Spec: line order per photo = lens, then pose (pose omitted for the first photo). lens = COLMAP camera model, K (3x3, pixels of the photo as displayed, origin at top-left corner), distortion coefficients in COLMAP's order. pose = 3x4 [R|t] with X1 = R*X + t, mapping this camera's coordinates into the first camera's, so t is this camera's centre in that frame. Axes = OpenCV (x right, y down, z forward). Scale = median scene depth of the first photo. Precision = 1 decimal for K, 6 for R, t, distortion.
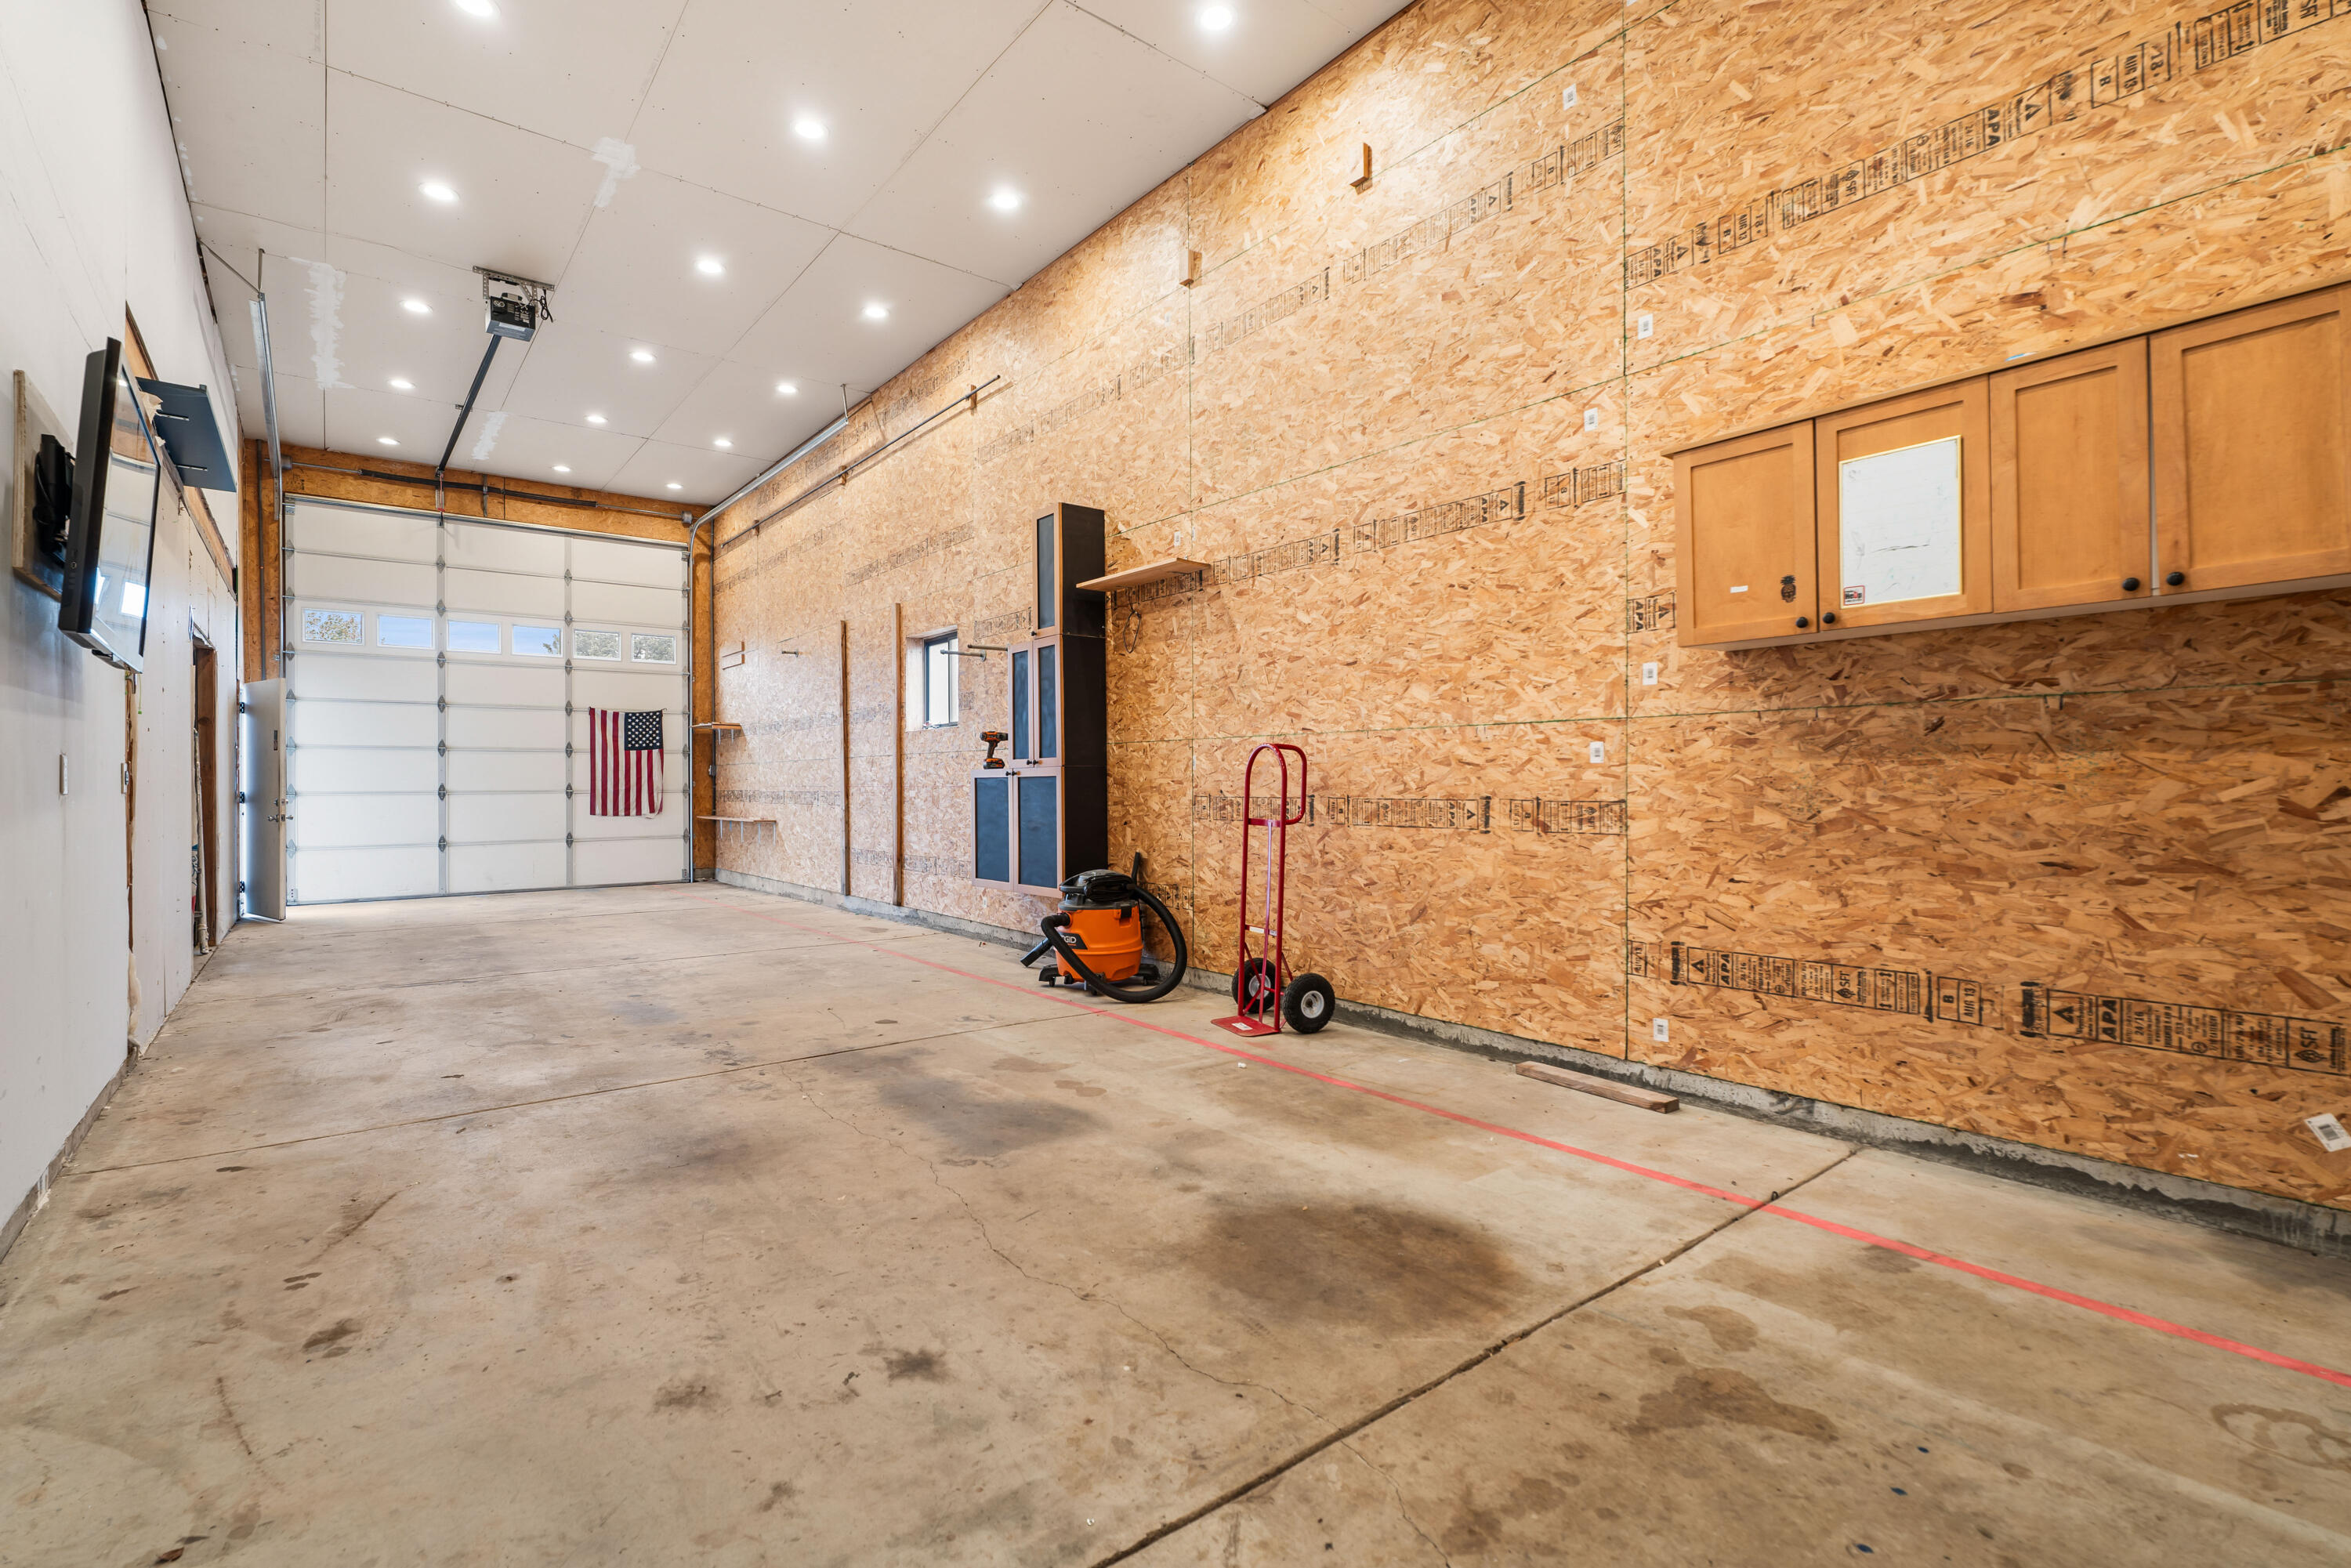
lens RADIAL K [[1078.6, 0, 1173.7], [0, 1078.6, 782.4], [0, 0, 1]] dist [-0.001899, 0.000357]
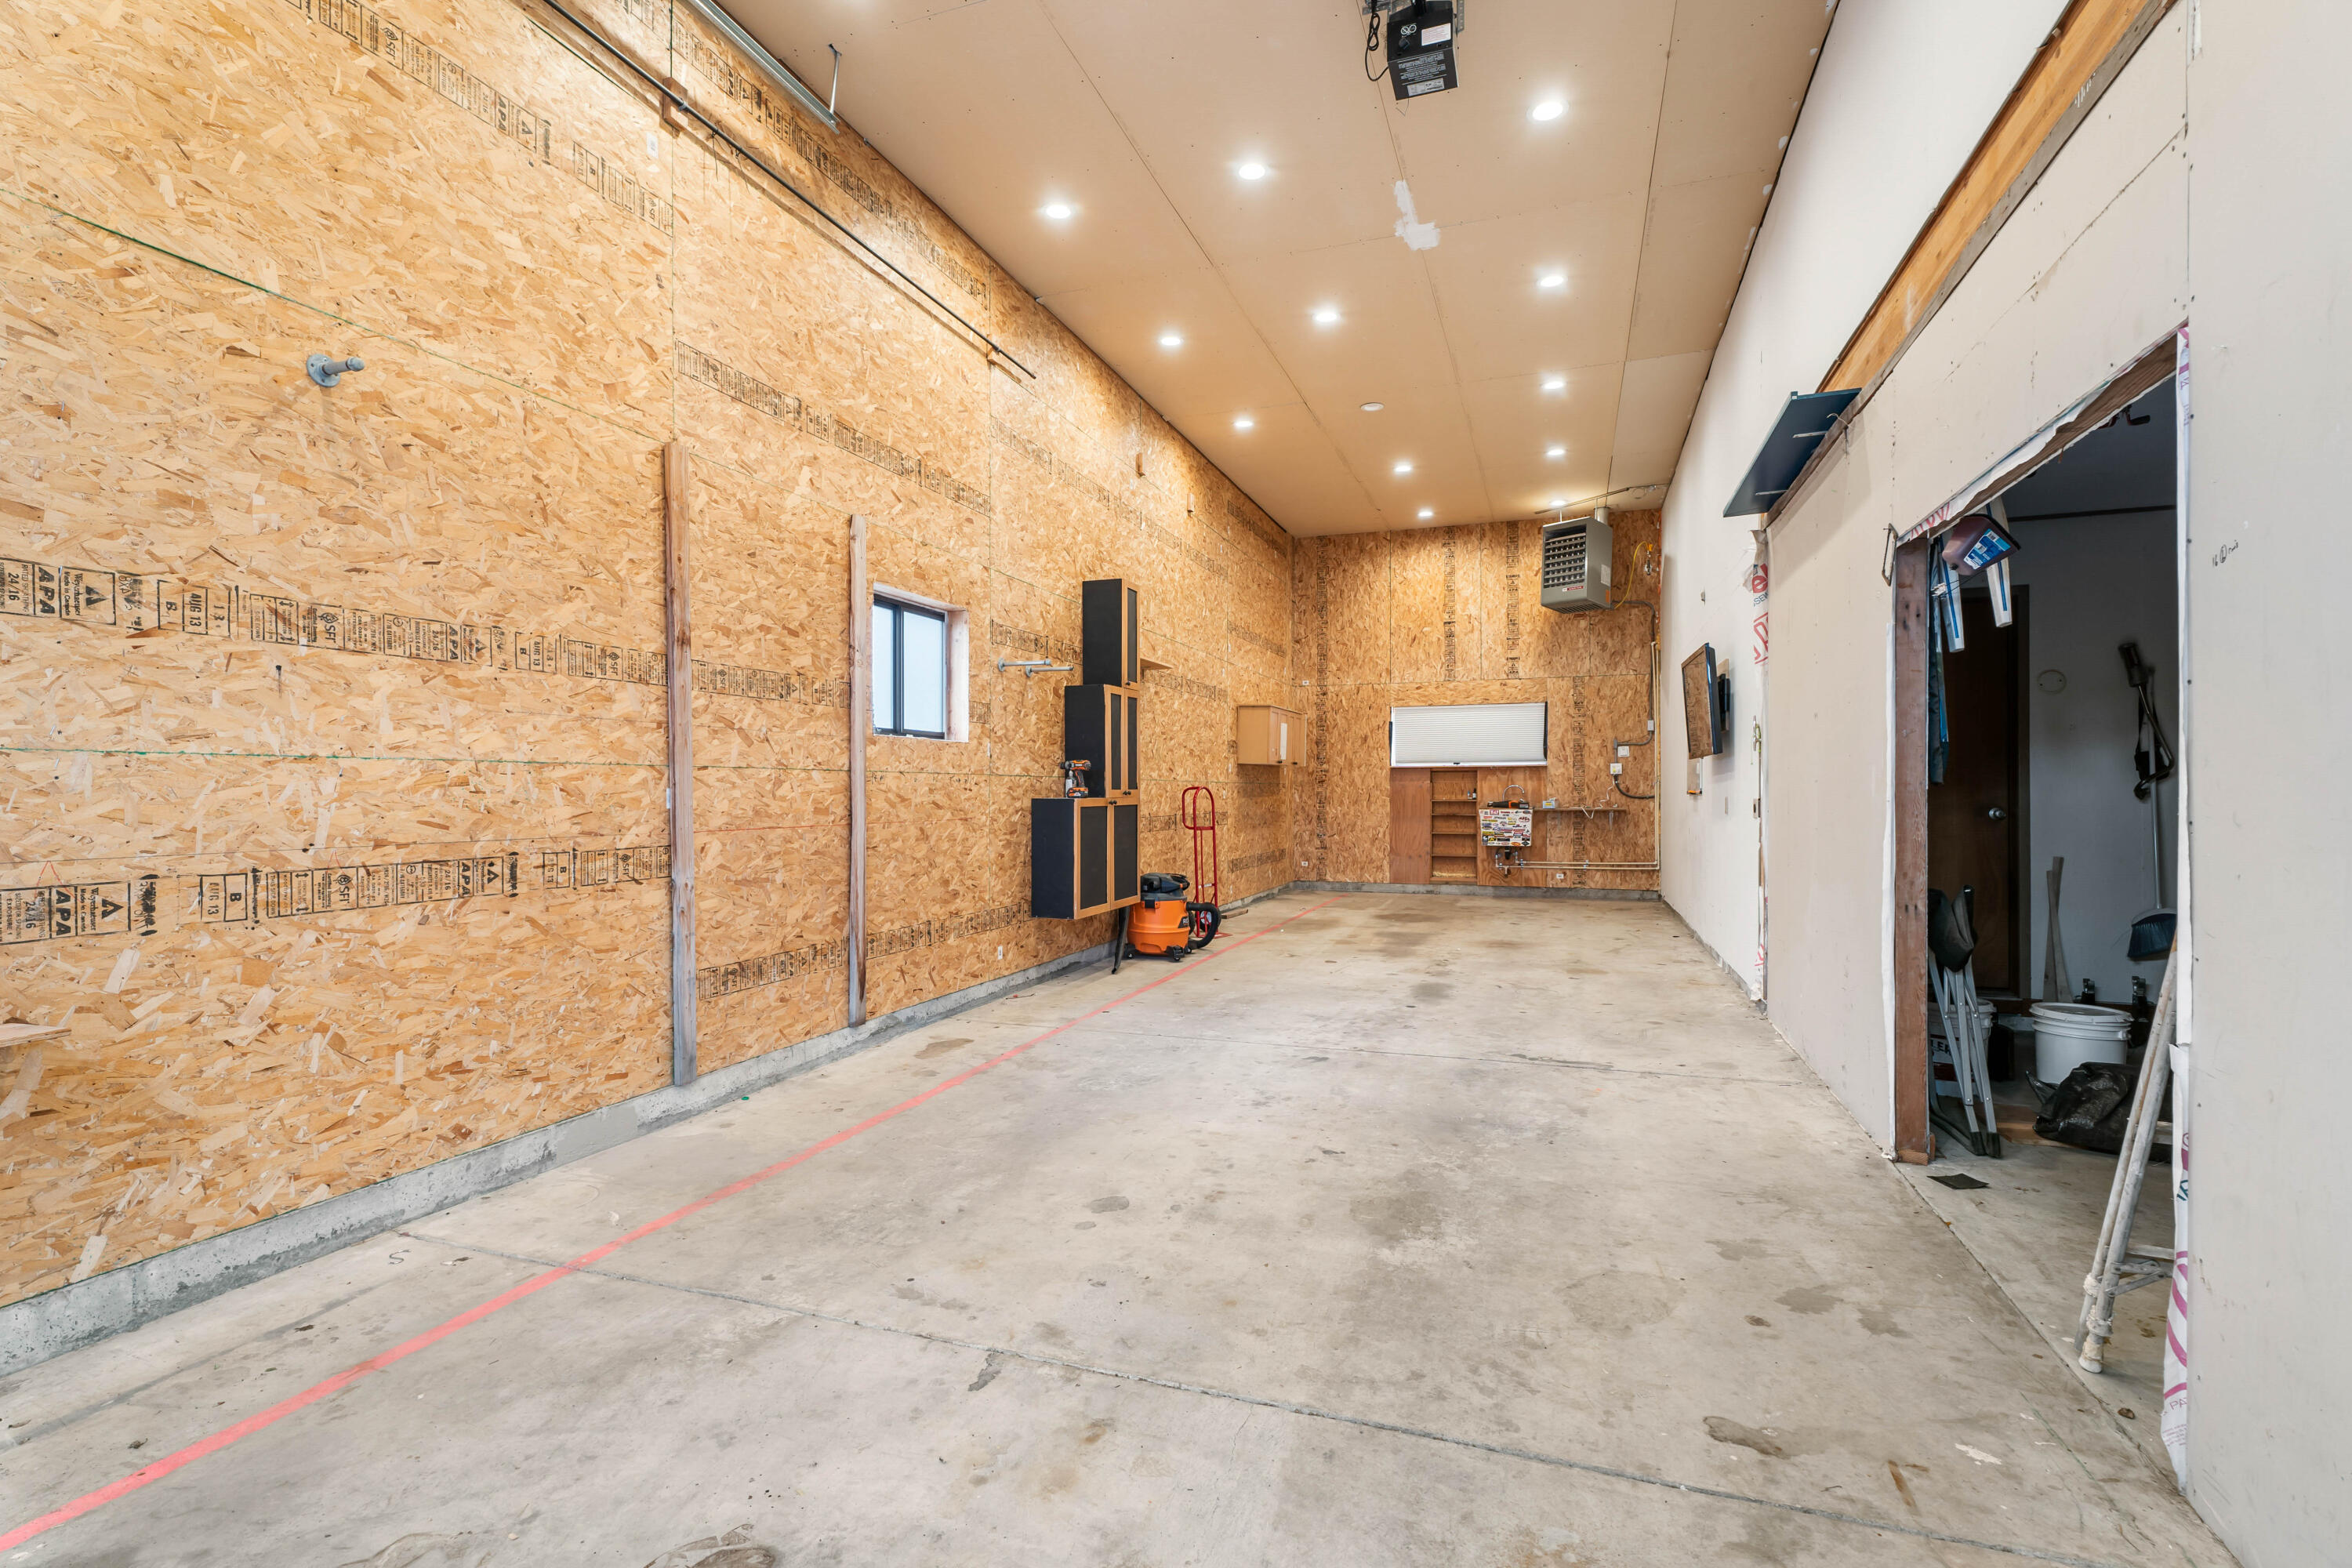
lens RADIAL K [[1079.1, 0, 1174.0], [0, 1079.1, 786.9], [0, 0, 1]] dist [-0.001899, 0.000357]
pose [[-0.529574, 0.007839, 0.848227, -1.250629], [0.000913, 0.999962, -0.008671, -0.015370], [-0.848263, -0.003818, -0.529561, 1.709726]]
